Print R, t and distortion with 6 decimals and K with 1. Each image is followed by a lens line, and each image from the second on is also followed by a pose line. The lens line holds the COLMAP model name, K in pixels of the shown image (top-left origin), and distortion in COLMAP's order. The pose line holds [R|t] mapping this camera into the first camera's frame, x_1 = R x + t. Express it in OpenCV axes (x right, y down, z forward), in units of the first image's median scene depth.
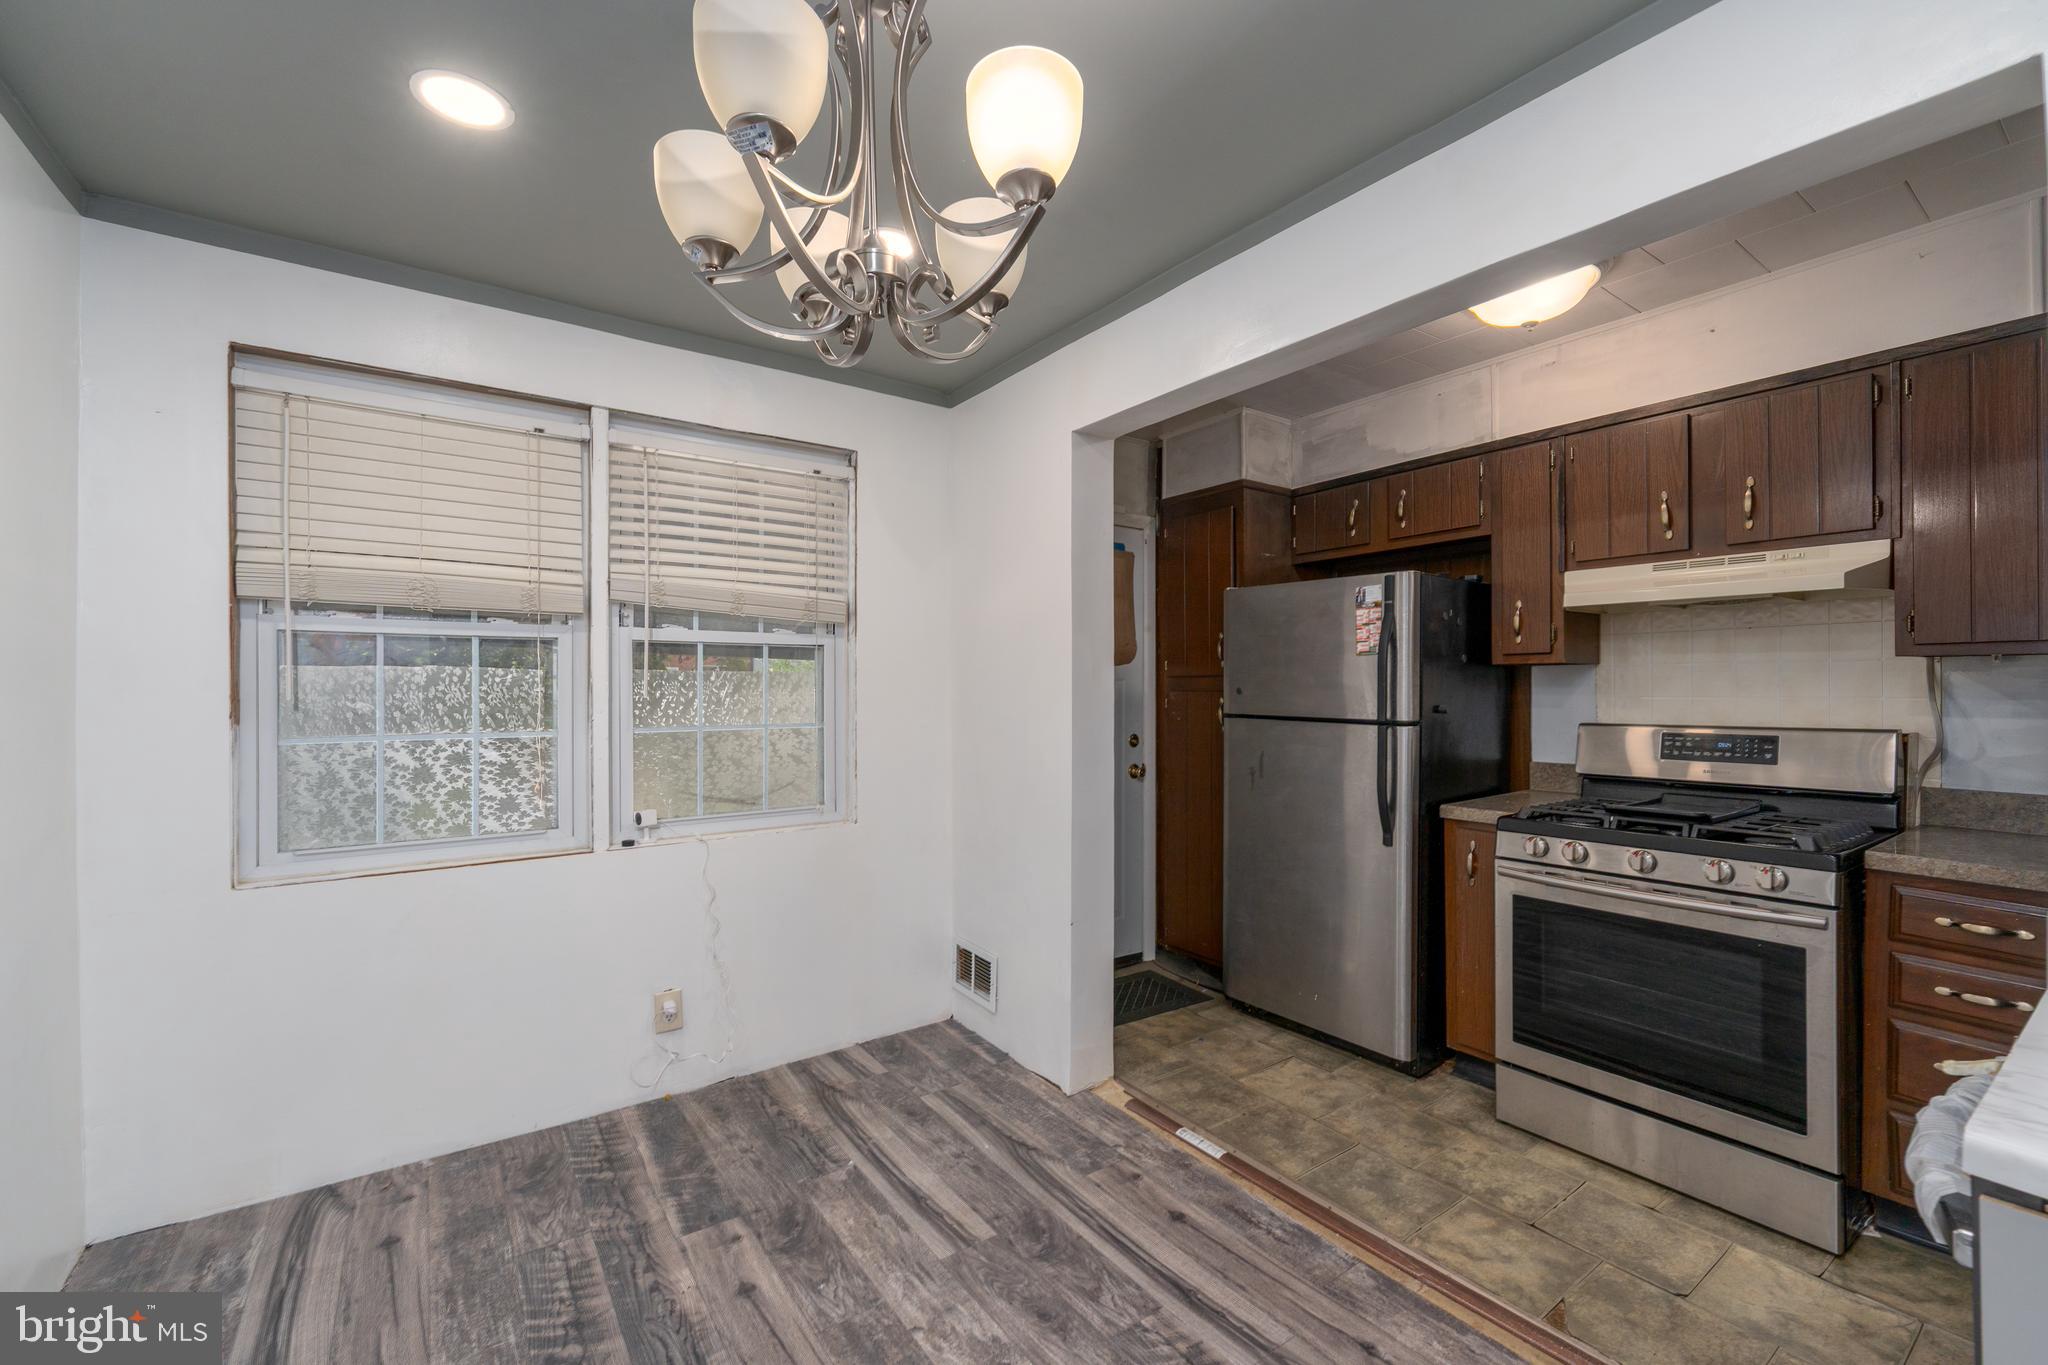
lens RADIAL K [[850.7, 0, 1025.0], [0, 850.7, 688.8], [0, 0, 1]] dist [0.001347, -0.000485]
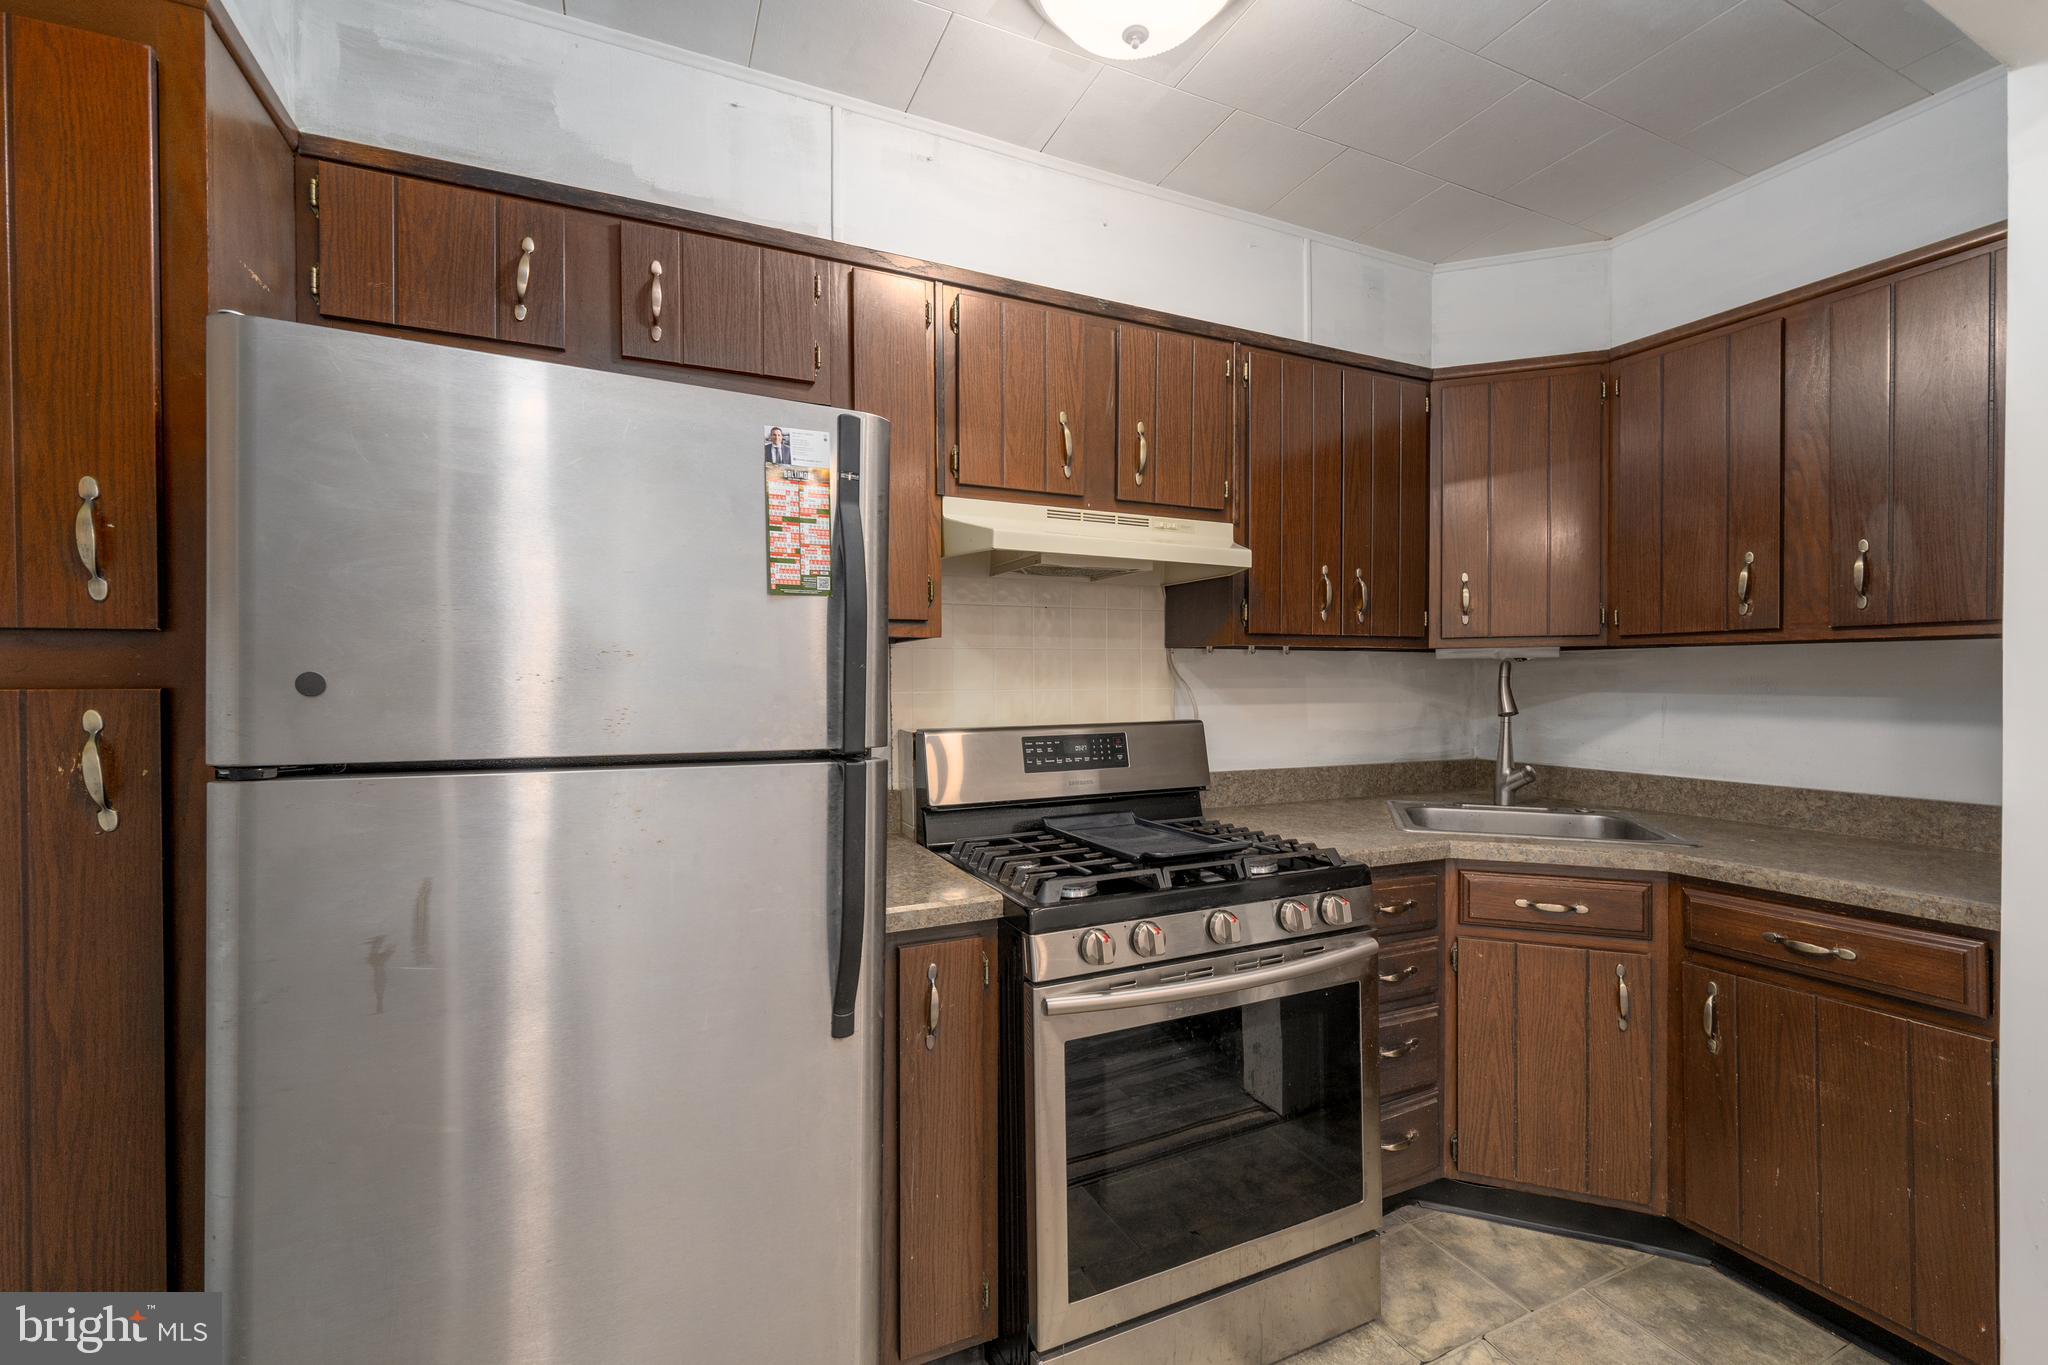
lens RADIAL K [[850.7, 0, 1025.0], [0, 850.7, 688.8], [0, 0, 1]] dist [0.001347, -0.000485]
pose [[0.187760, -0.005826, 0.982198, 0.015753], [0.006392, 0.999968, 0.004709, 0.005734], [-0.982194, 0.005394, 0.187791, 0.901964]]
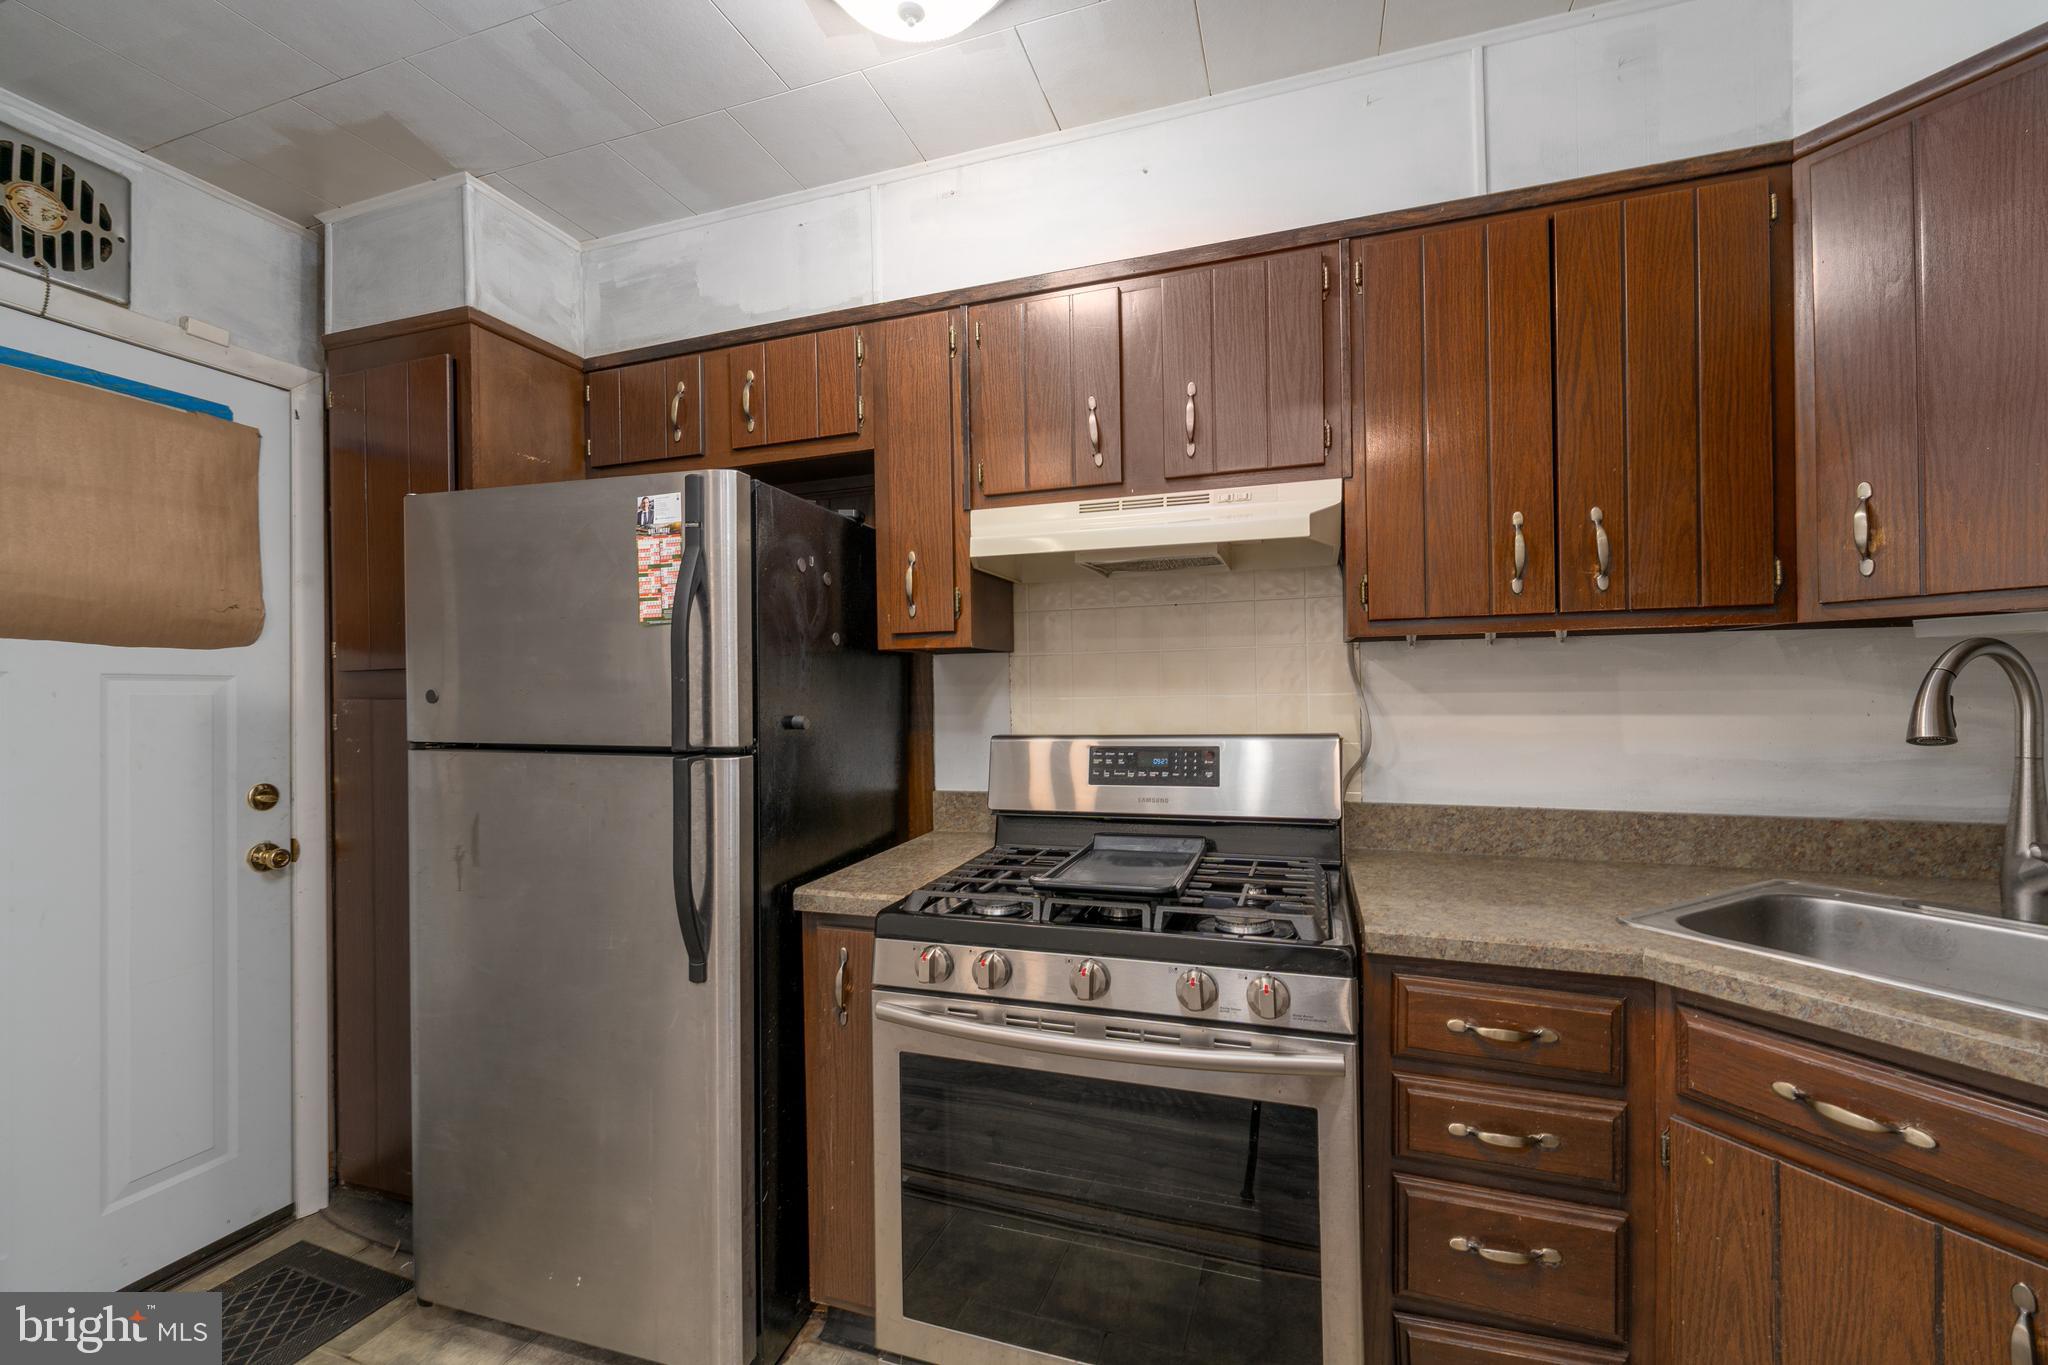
lens RADIAL K [[834.7, 0, 1024.6], [0, 834.7, 695.2], [0, 0, 1]] dist [-0.005061, 0.000312]
pose [[0.811579, -0.011223, 0.584134, 0.314616], [0.012967, 0.999915, 0.001197, 0.007498], [-0.584098, 0.006603, 0.811656, 0.492391]]
